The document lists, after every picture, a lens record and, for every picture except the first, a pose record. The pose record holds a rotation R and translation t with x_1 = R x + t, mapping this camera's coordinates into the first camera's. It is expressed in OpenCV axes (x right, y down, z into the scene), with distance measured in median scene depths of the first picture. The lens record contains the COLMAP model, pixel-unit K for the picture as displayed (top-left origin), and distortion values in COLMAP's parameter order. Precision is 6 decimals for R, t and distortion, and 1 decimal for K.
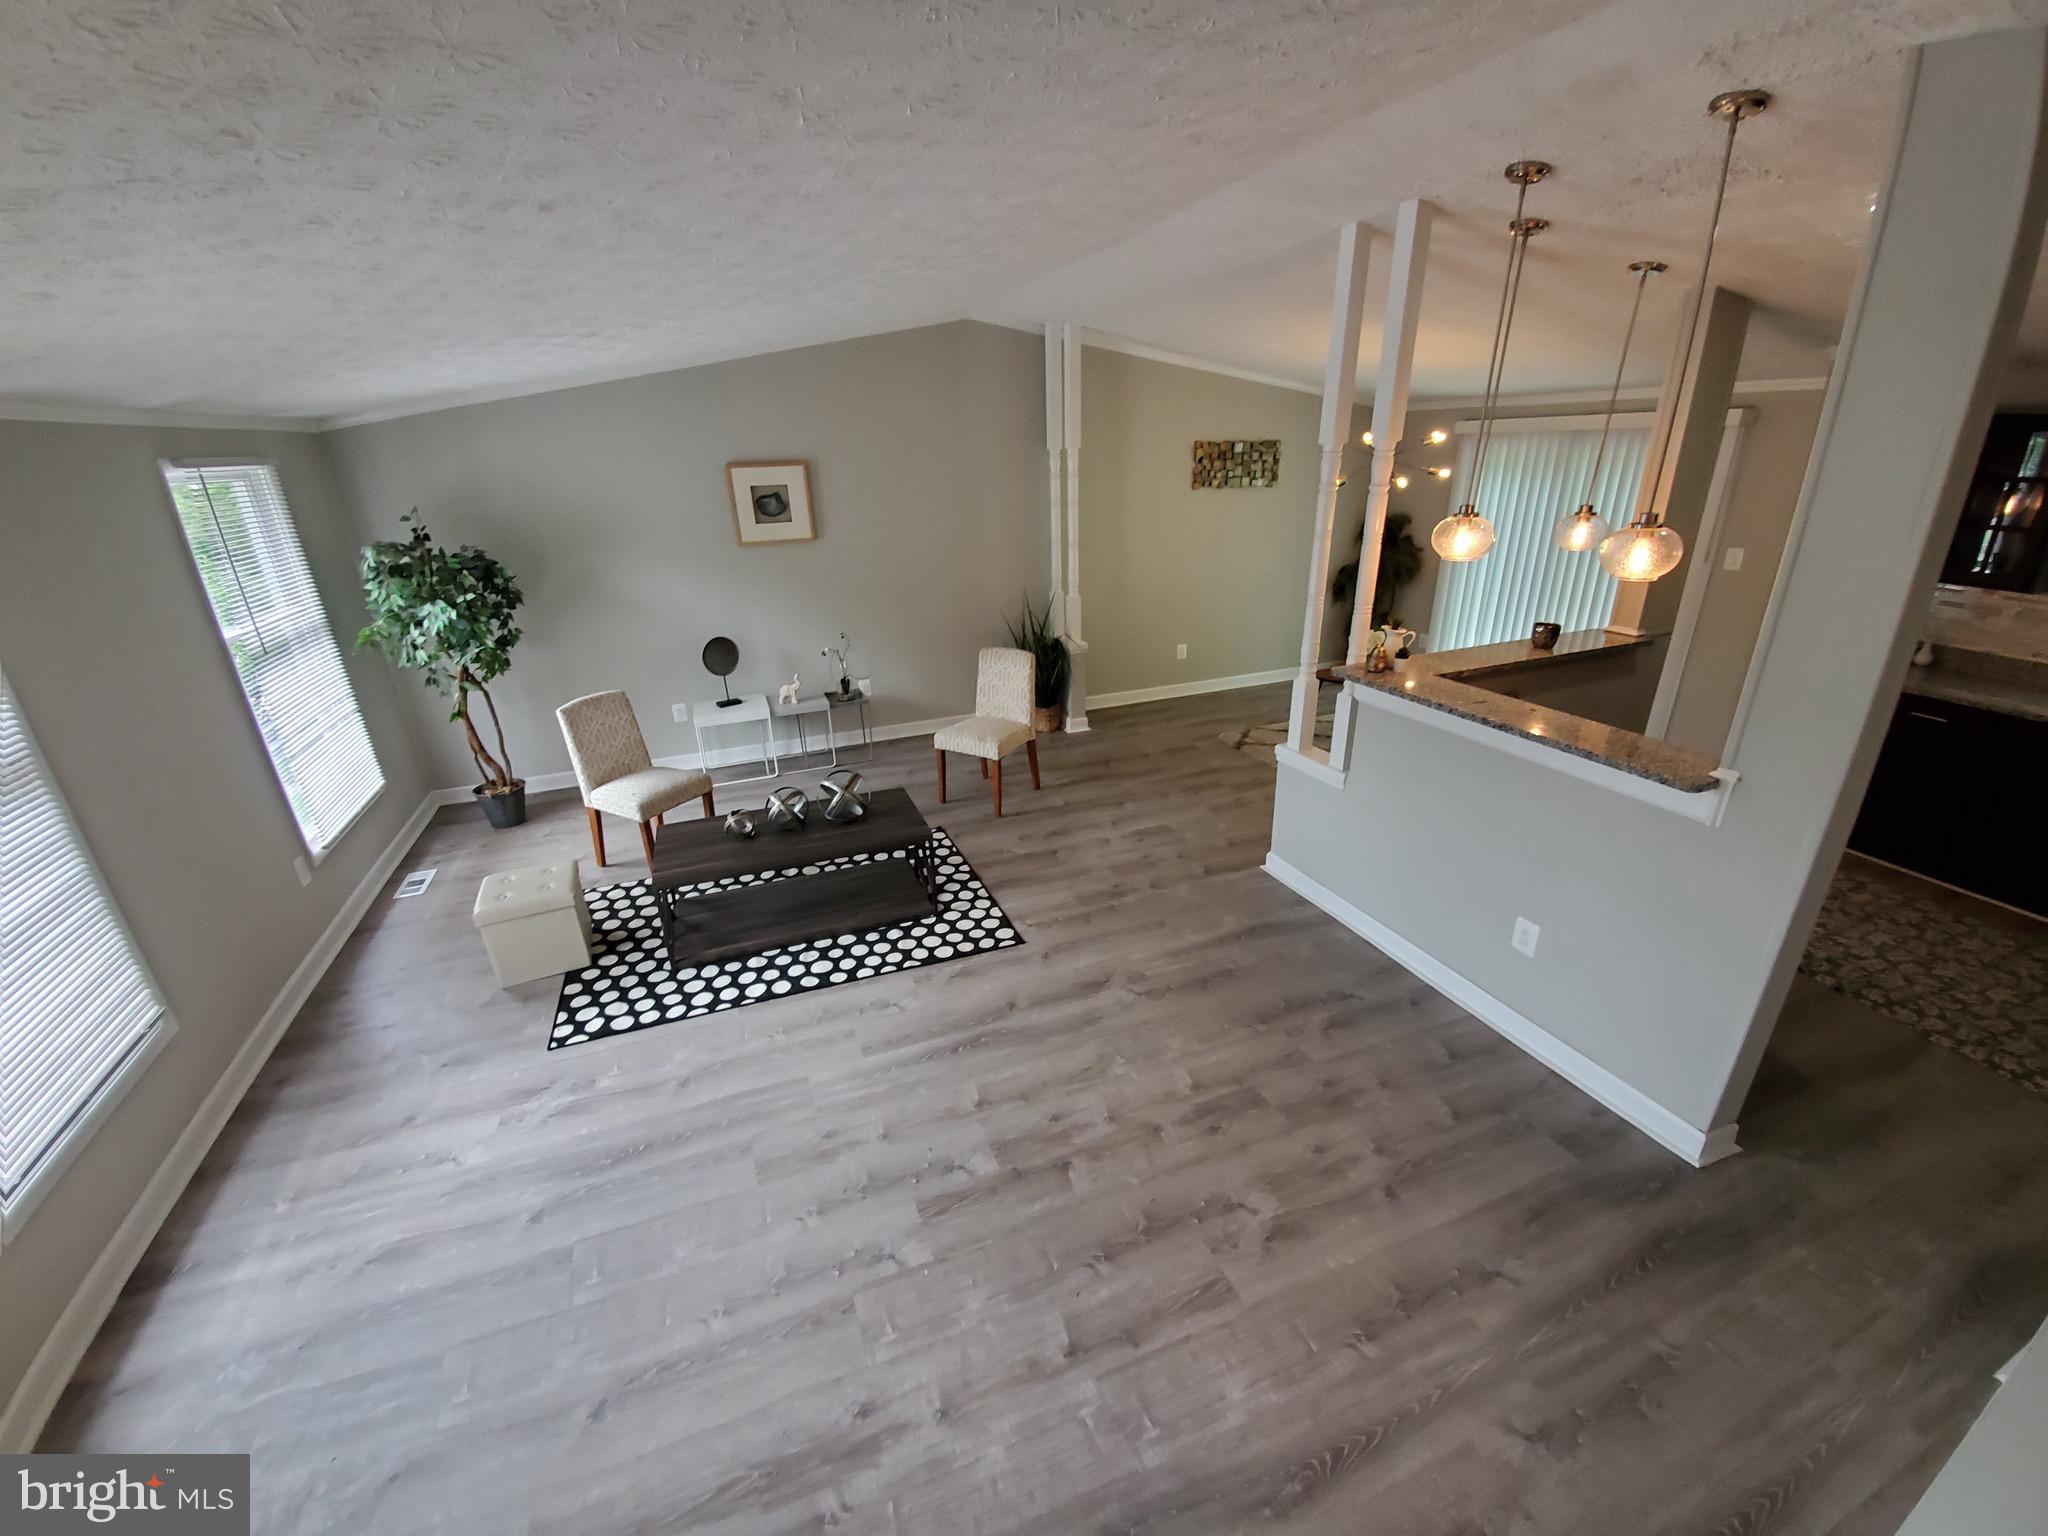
lens RADIAL K [[818.4, 0, 1025.0], [0, 818.4, 771.3], [0, 0, 1]] dist [-0.000818, -0.000130]
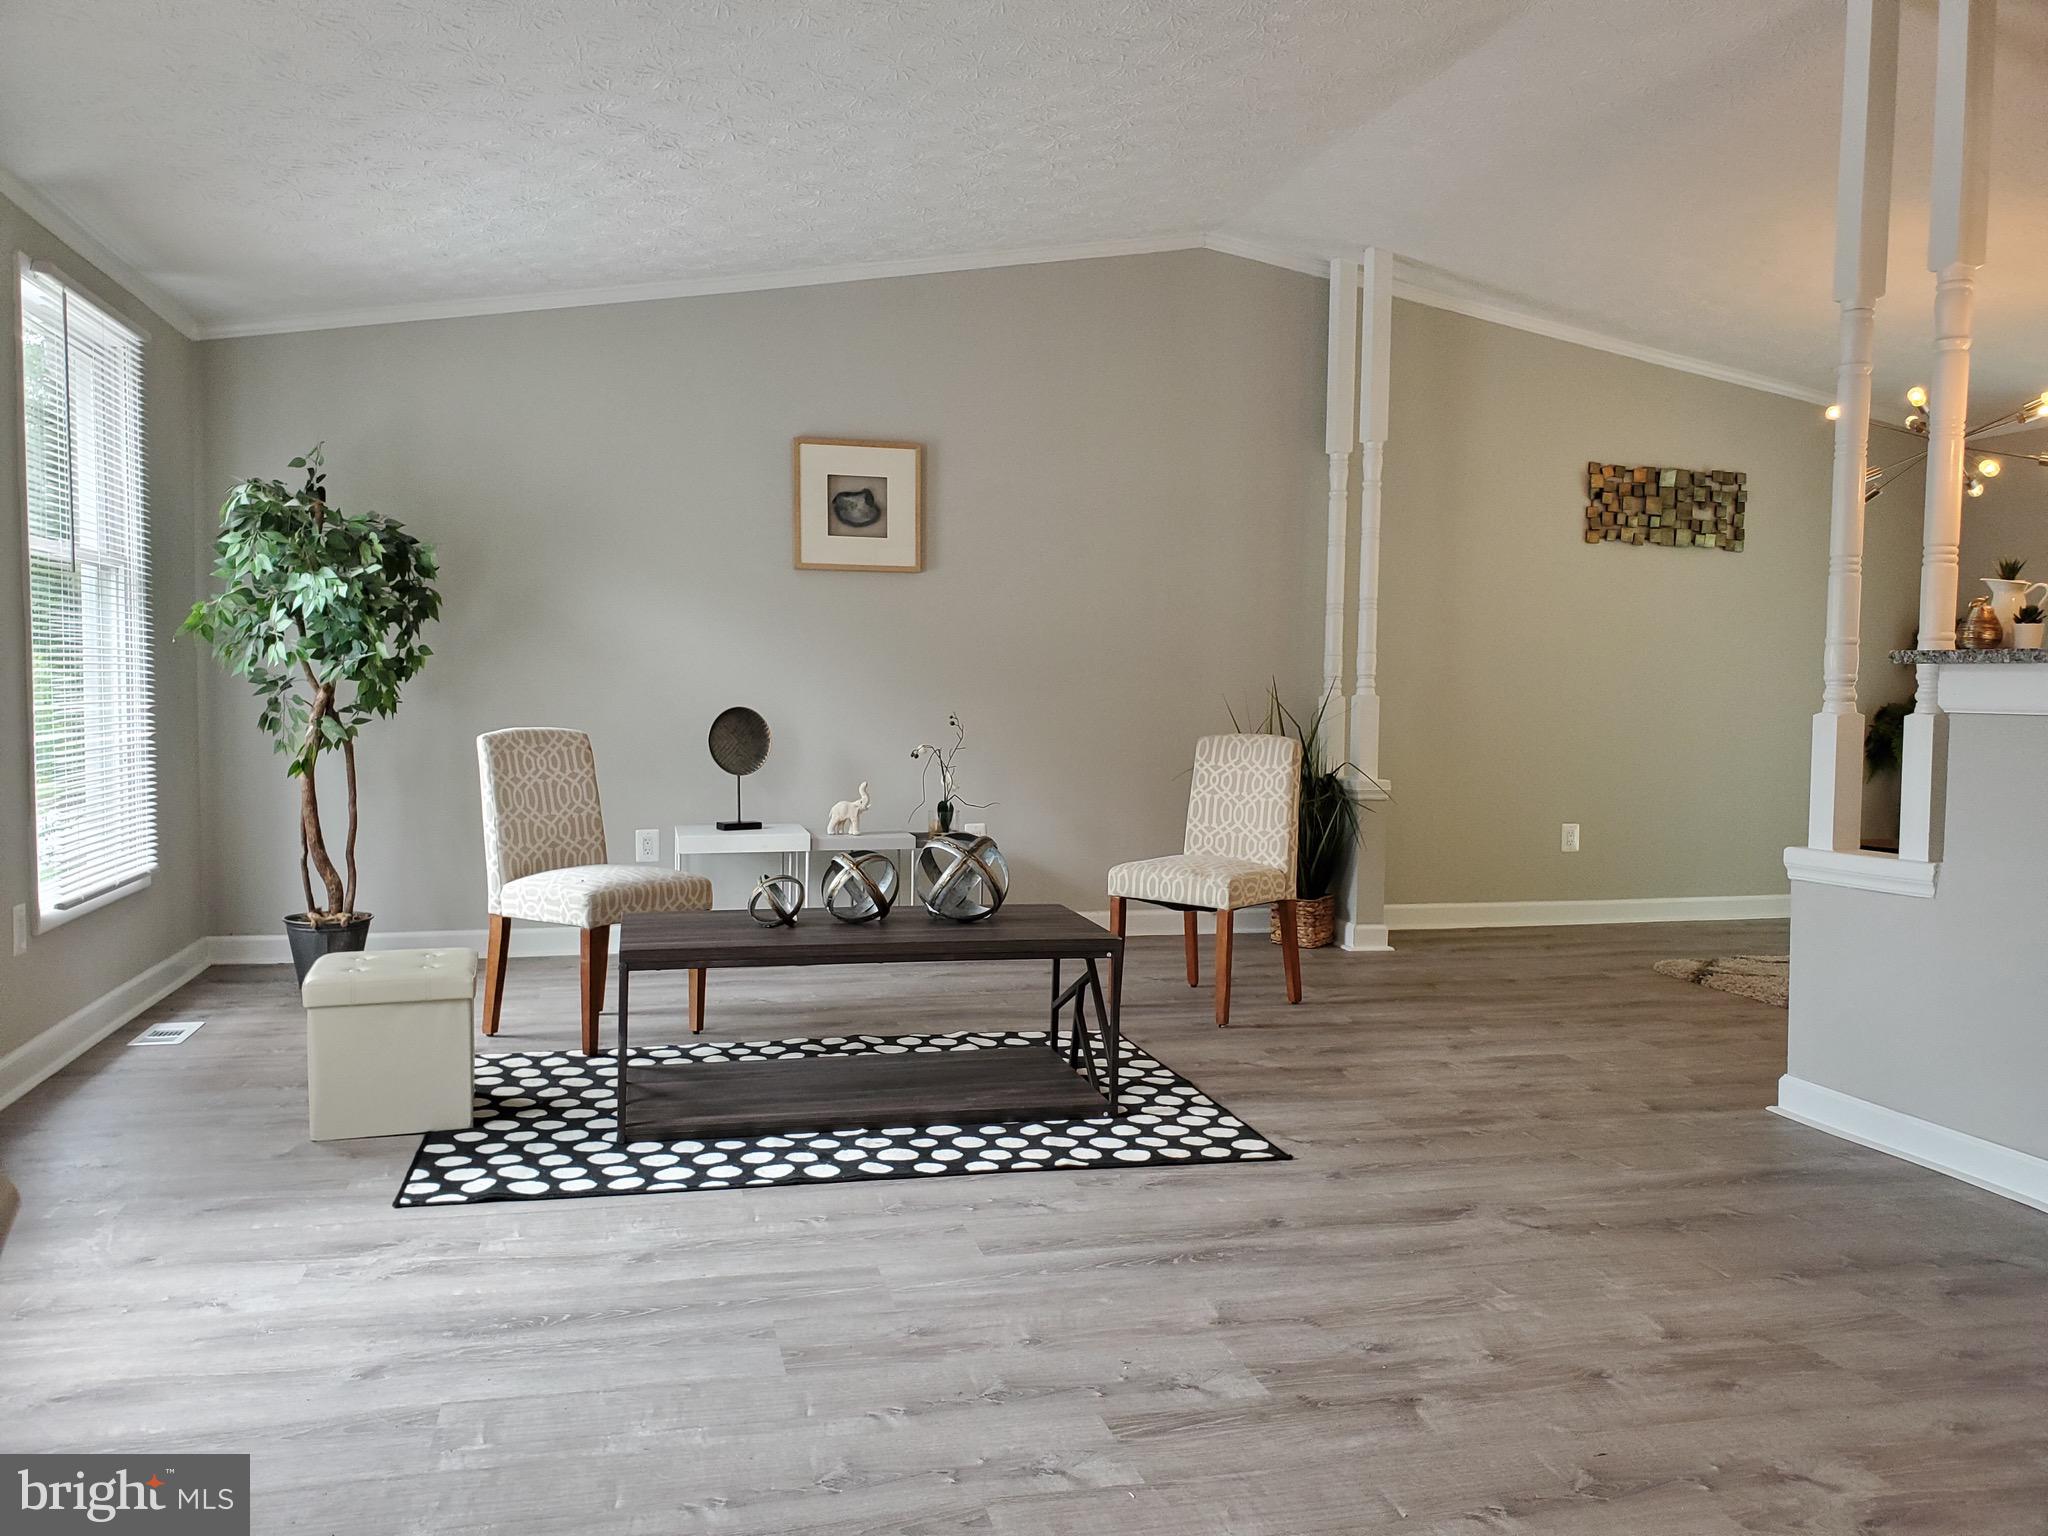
lens RADIAL K [[1612.4, 0, 1021.8], [0, 1612.4, 764.6], [0, 0, 1]] dist [0.012628, 0.006738]
pose [[0.991086, 0.049046, -0.123868, -0.051462], [-0.087475, 0.940839, -0.327368, 0.307943], [0.100484, 0.335285, 0.936743, -0.030559]]
